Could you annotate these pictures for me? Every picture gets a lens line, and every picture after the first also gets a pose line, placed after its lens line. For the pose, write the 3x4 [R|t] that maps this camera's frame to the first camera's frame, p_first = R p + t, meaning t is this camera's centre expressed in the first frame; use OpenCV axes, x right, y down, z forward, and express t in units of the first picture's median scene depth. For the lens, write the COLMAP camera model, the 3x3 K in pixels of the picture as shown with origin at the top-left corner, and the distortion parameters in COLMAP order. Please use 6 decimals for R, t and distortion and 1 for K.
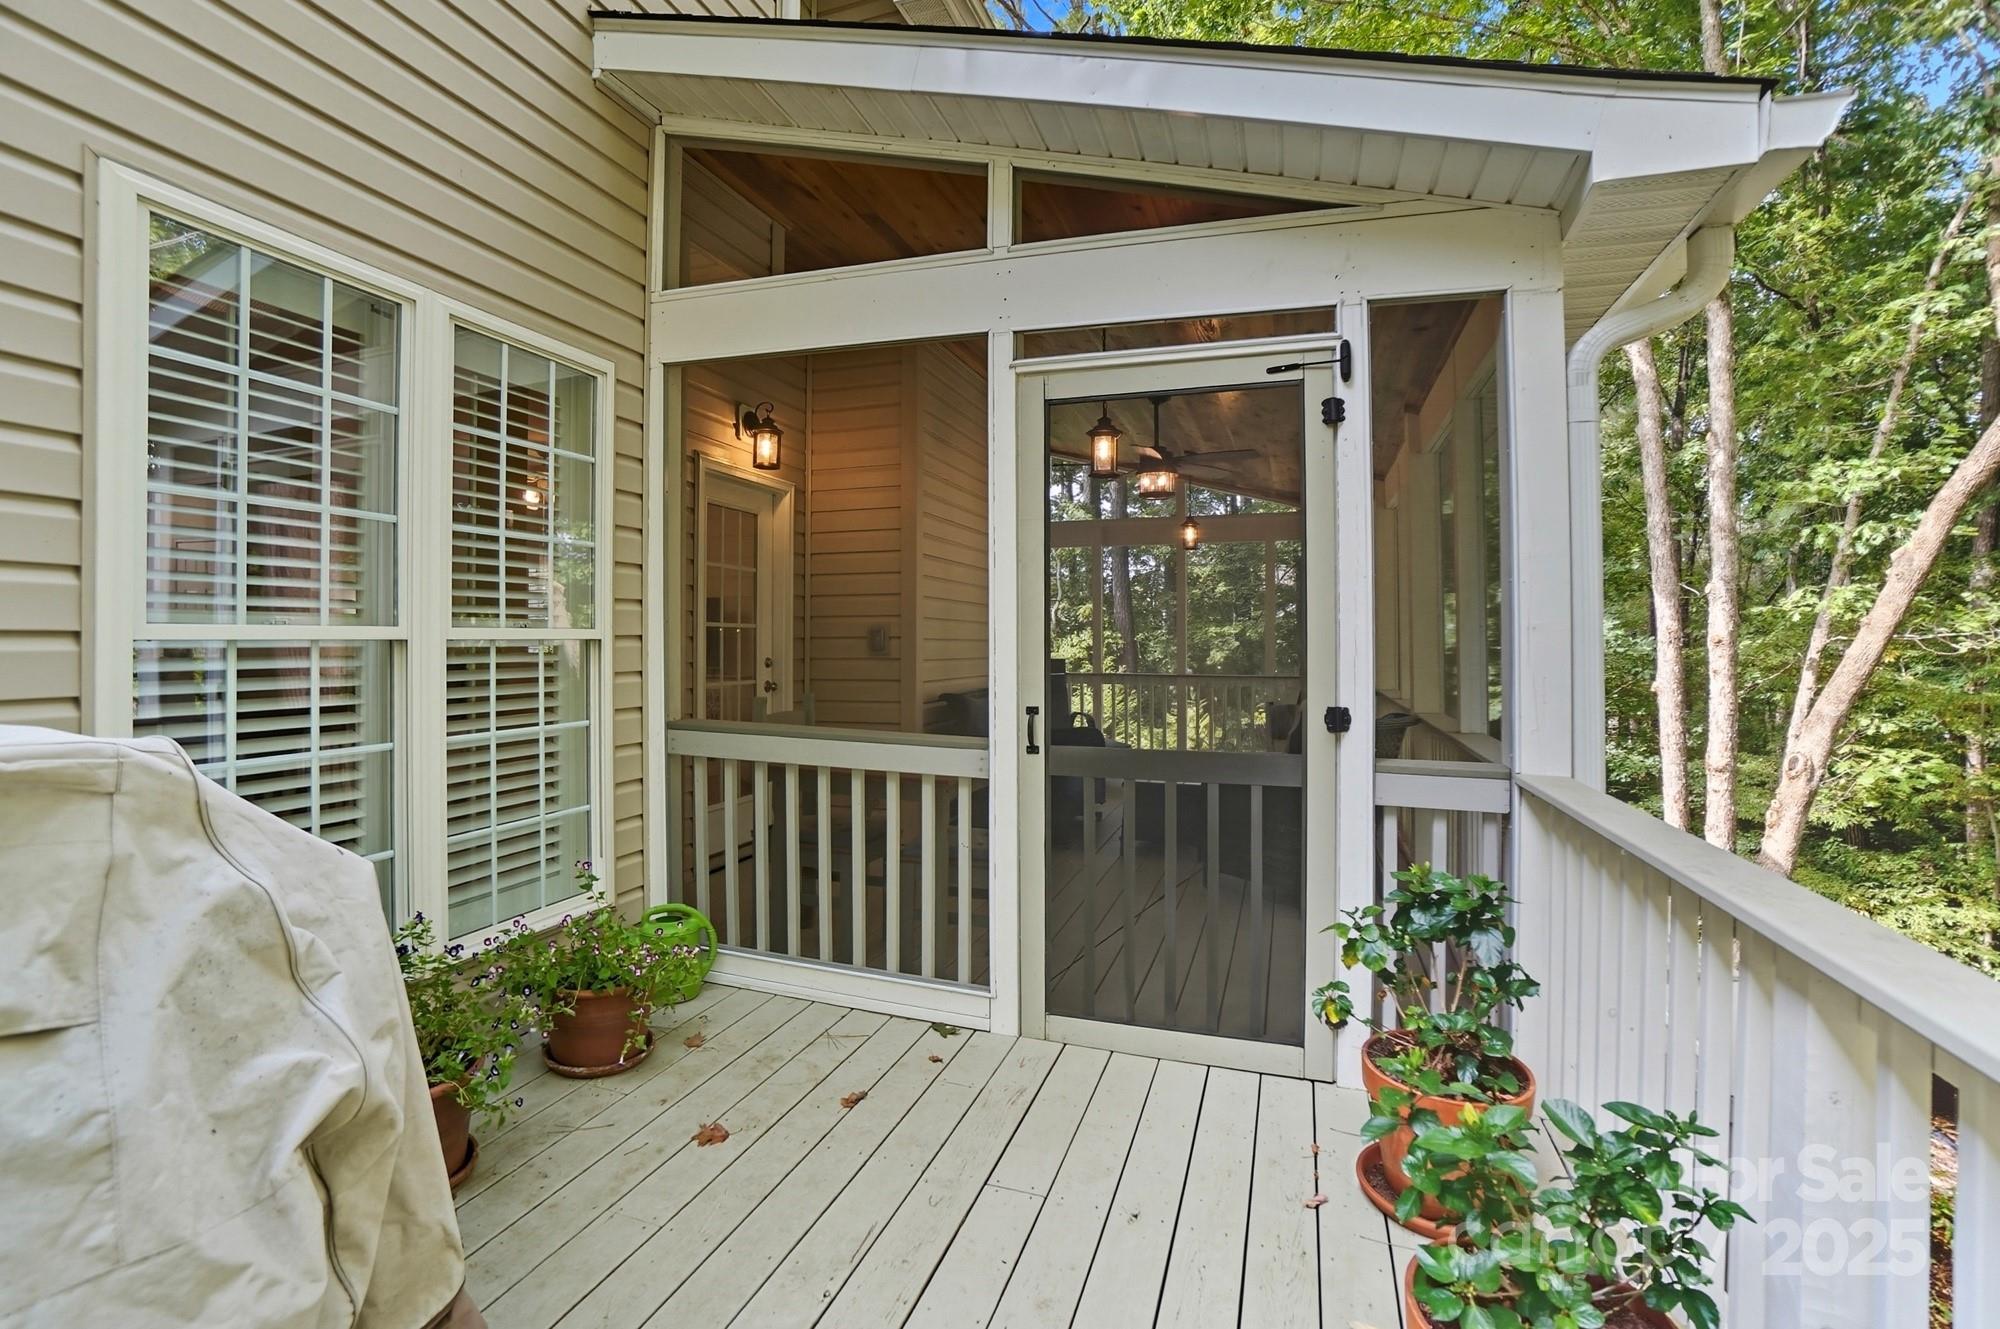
lens RADIAL K [[896.6, 0, 1007.5], [0, 896.6, 656.6], [0, 0, 1]] dist [-0.038366, -0.000400]
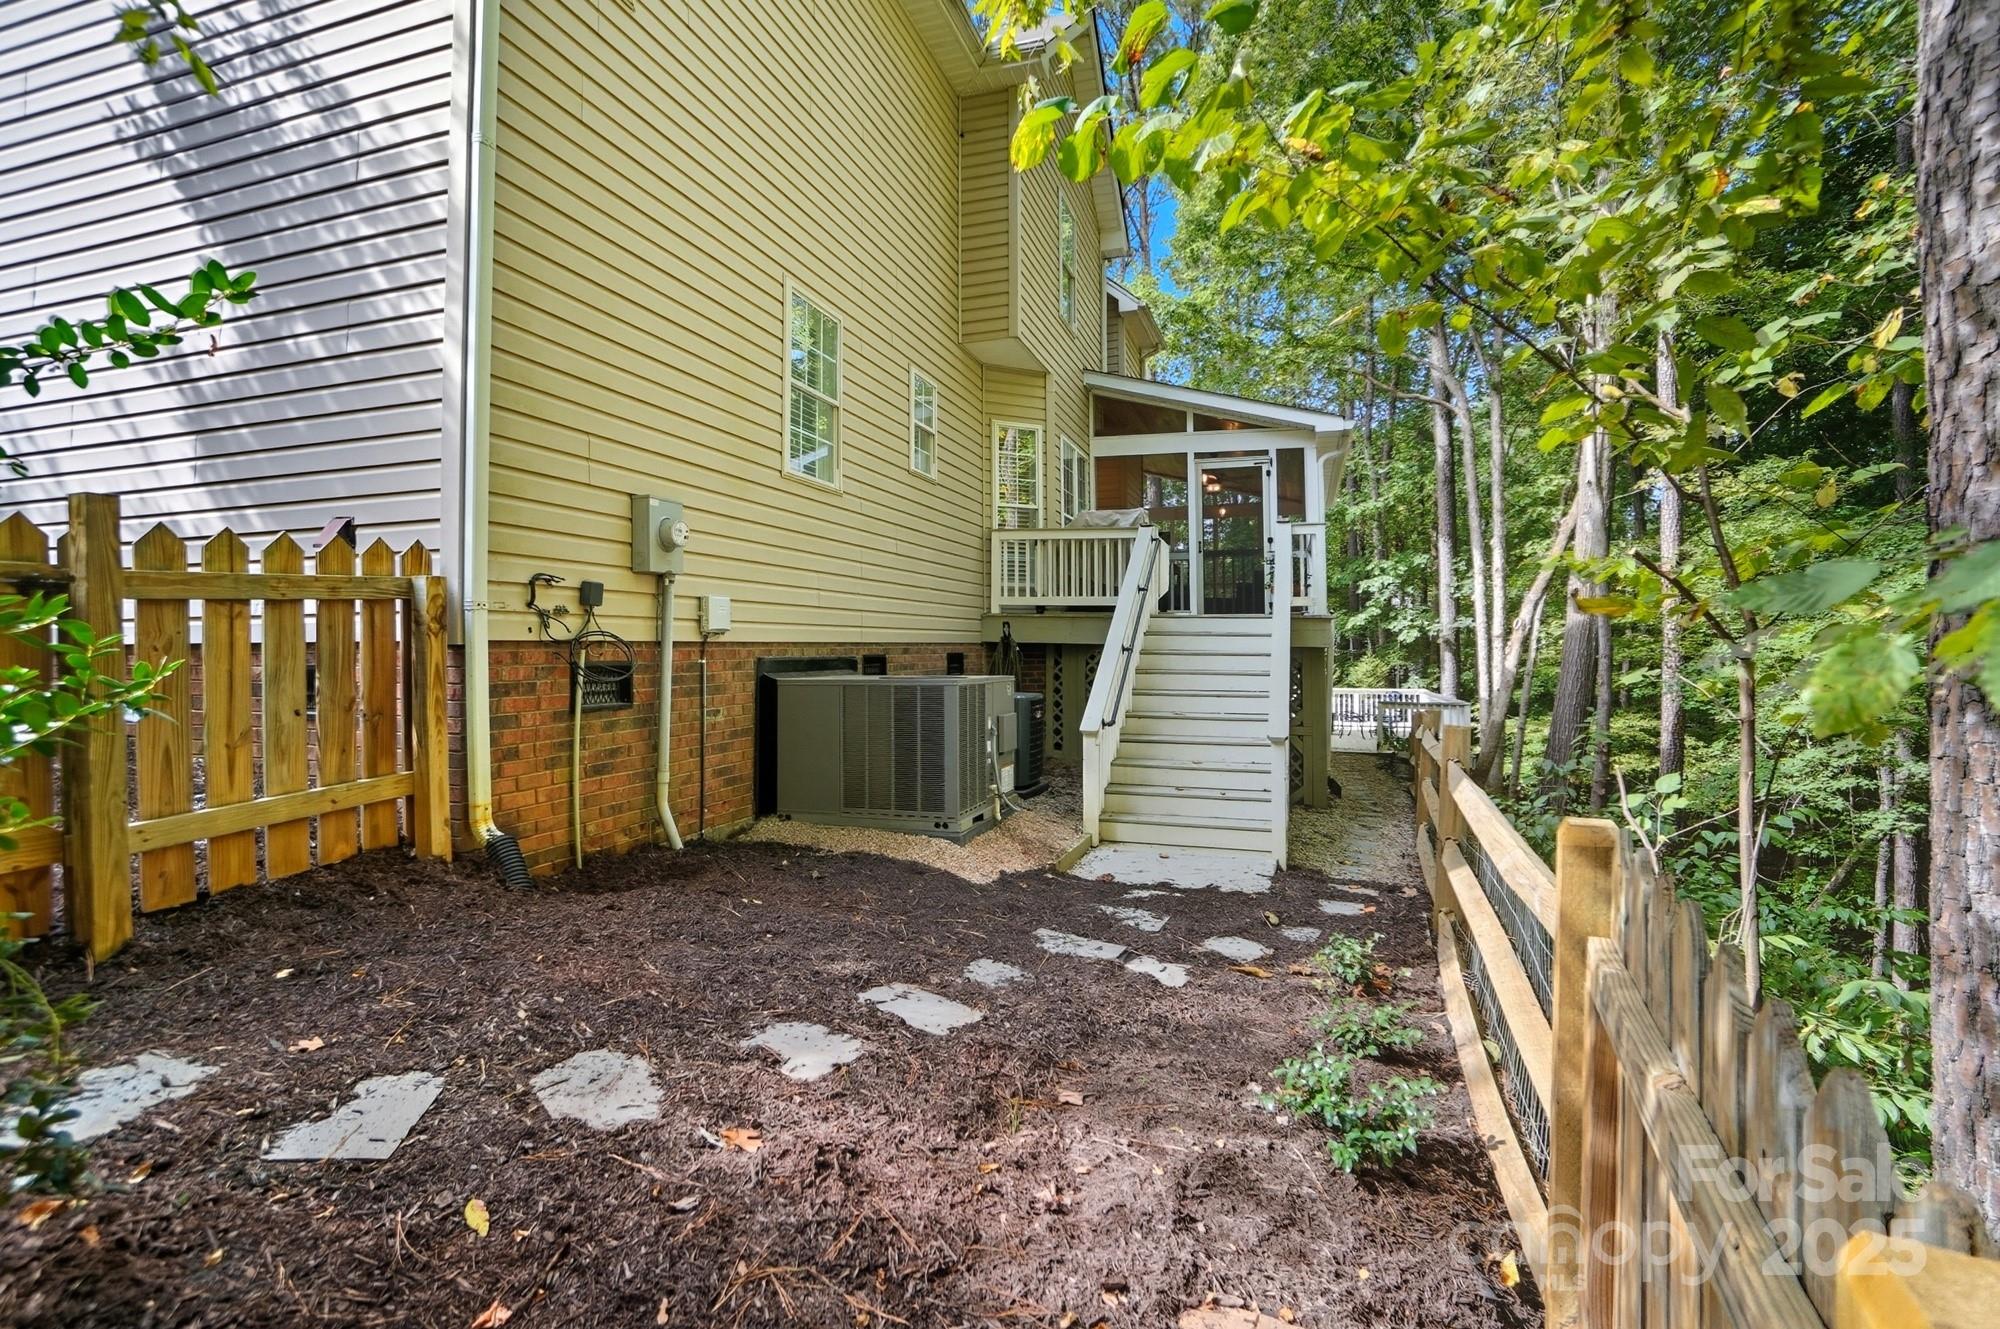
lens RADIAL K [[896.6, 0, 1007.5], [0, 896.6, 656.6], [0, 0, 1]] dist [-0.038366, -0.000400]
pose [[1.000000, 0.000036, 0.000735, -0.872163], [-0.000033, 0.999993, -0.003757, 0.609643], [-0.000735, 0.003757, 0.999993, -3.194263]]
